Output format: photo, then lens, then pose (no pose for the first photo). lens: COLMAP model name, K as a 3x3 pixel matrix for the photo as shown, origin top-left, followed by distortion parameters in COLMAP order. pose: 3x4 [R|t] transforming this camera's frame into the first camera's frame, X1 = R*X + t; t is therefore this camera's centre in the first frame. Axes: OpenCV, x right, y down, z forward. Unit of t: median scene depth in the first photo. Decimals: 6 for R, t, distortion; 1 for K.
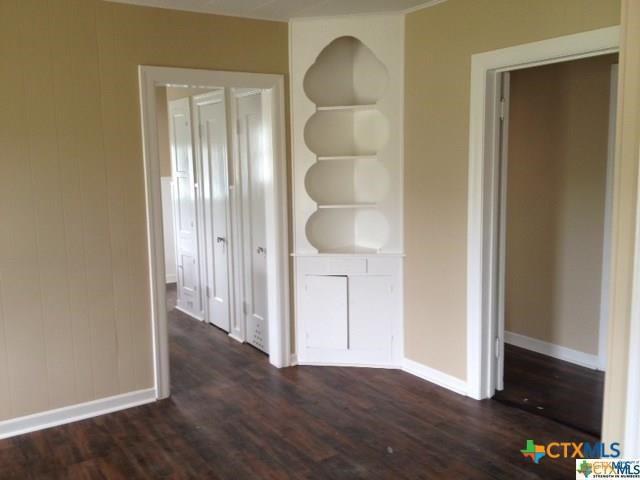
lens RADIAL K [[633.3, 0, 320.0], [0, 633.3, 240.0], [0, 0, 1]] dist [0.102348, -0.008508]
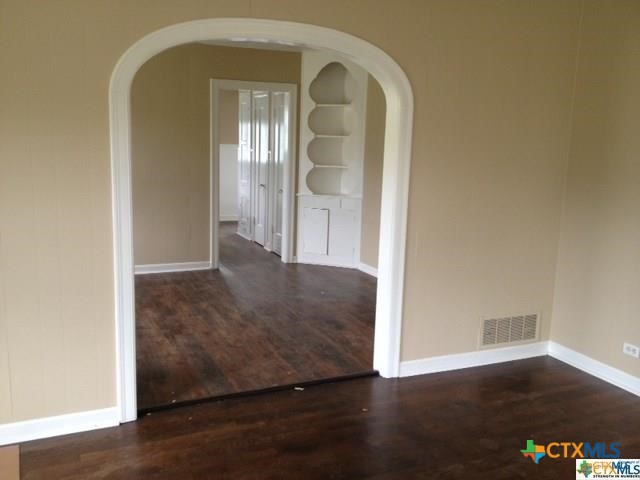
lens RADIAL K [[633.3, 0, 320.0], [0, 633.3, 240.0], [0, 0, 1]] dist [0.102348, -0.008508]
pose [[0.985768, 0.073858, -0.151015, 0.263777], [-0.068500, 0.996833, 0.040388, 0.068632], [0.153520, -0.029469, 0.987706, -0.596900]]
